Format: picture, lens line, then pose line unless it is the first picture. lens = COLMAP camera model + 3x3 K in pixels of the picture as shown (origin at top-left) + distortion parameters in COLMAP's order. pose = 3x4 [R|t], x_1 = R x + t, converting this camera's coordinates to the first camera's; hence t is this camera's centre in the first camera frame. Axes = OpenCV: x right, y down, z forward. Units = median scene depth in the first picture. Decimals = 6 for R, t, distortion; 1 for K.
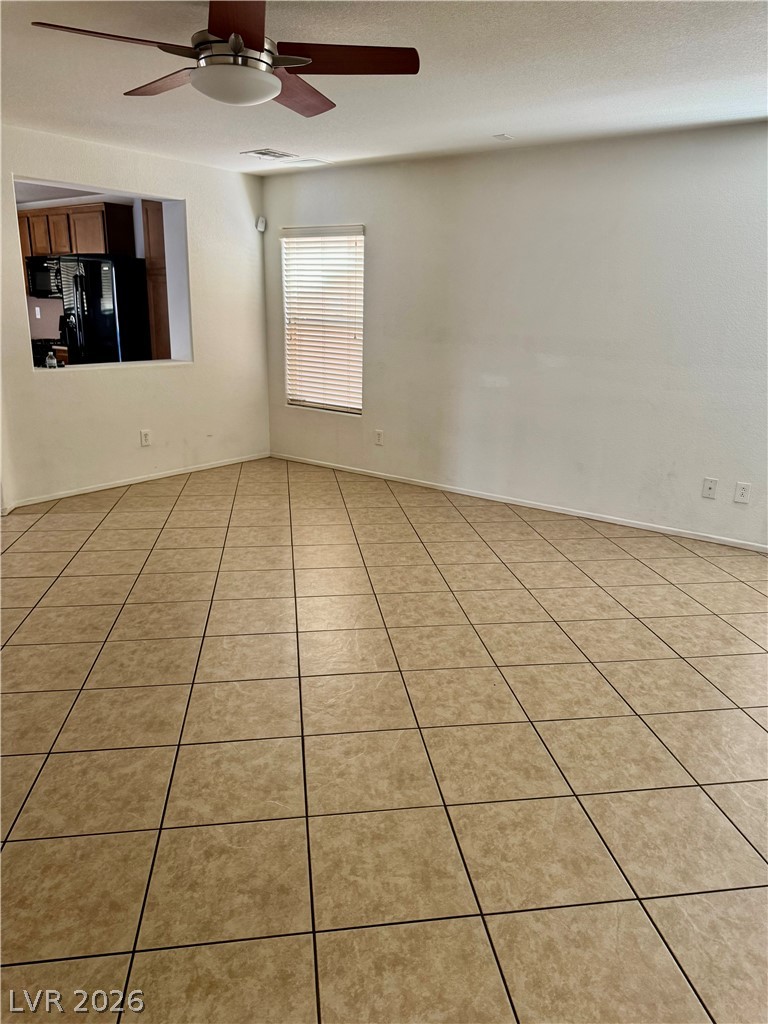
lens RADIAL K [[726.0, 0, 387.2], [0, 726.0, 515.7], [0, 0, 1]] dist [0.059612, -0.076042]
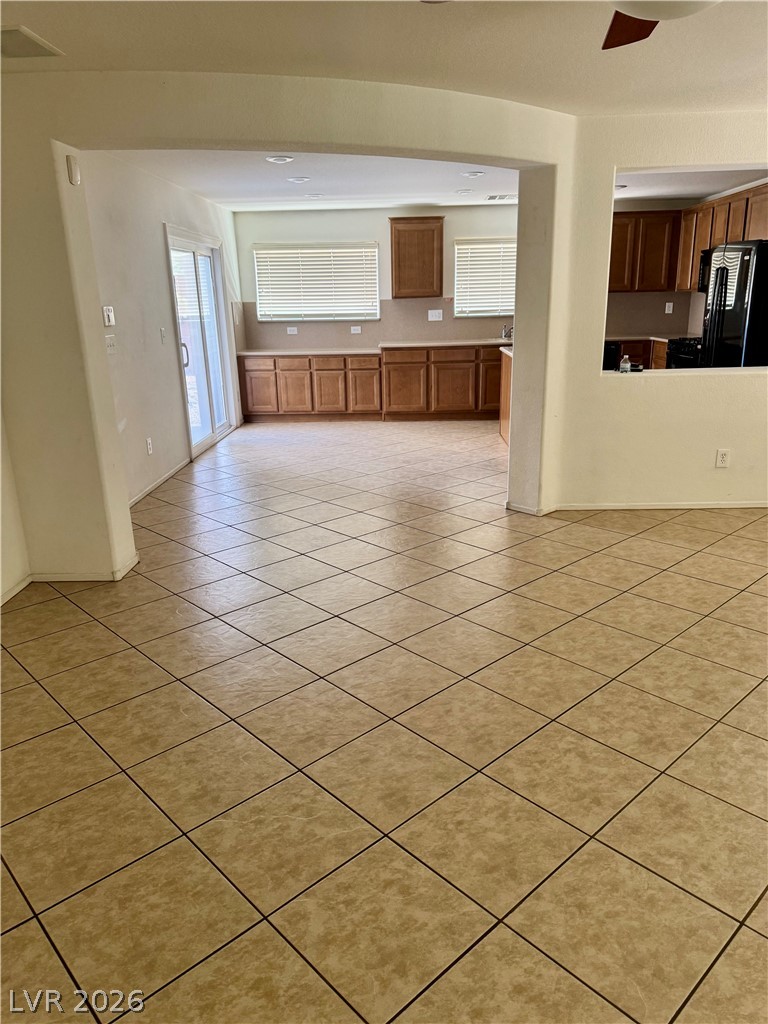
lens RADIAL K [[726.0, 0, 384.3], [0, 726.0, 510.6], [0, 0, 1]] dist [0.059612, -0.076042]
pose [[0.566514, 0.198679, -0.799743, 0.154356], [-0.196591, 0.975063, 0.102975, -0.067157], [0.800259, 0.098886, 0.591445, 0.227936]]
